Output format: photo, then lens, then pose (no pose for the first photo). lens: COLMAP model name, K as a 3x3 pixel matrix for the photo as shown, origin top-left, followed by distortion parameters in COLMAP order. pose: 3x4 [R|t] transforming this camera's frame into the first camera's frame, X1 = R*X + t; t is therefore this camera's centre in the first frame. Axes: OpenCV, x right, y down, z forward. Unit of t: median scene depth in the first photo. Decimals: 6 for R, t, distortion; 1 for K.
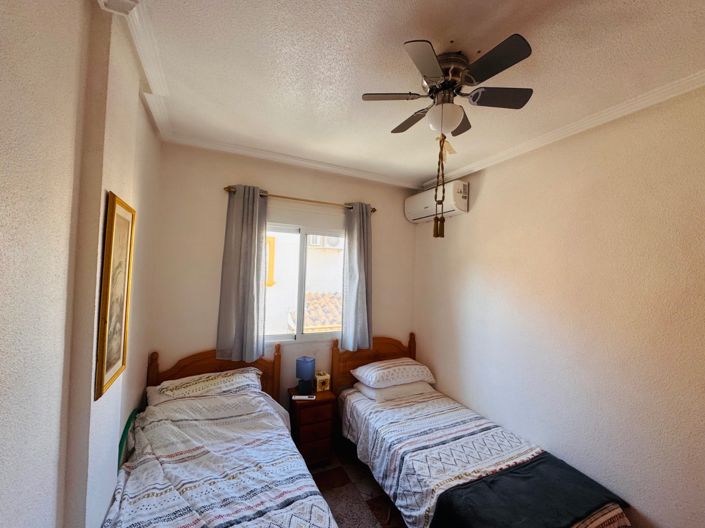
lens RADIAL K [[281.5, 0, 351.9], [0, 281.5, 263.5], [0, 0, 1]] dist [-0.005650, 0.000903]
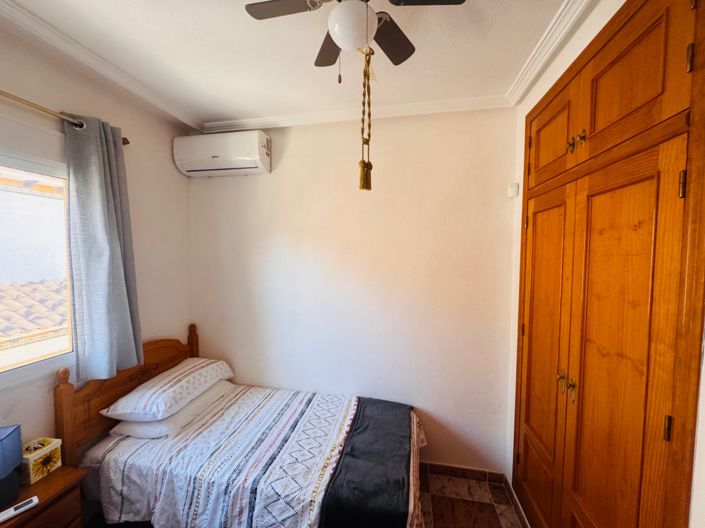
lens RADIAL K [[281.5, 0, 352.8], [0, 281.5, 264.6], [0, 0, 1]] dist [-0.005650, 0.000903]
pose [[0.593129, -0.067761, 0.802251, -0.157271], [-0.007120, 0.995971, 0.089388, 0.020315], [-0.805076, -0.058731, 0.590257, 0.274888]]
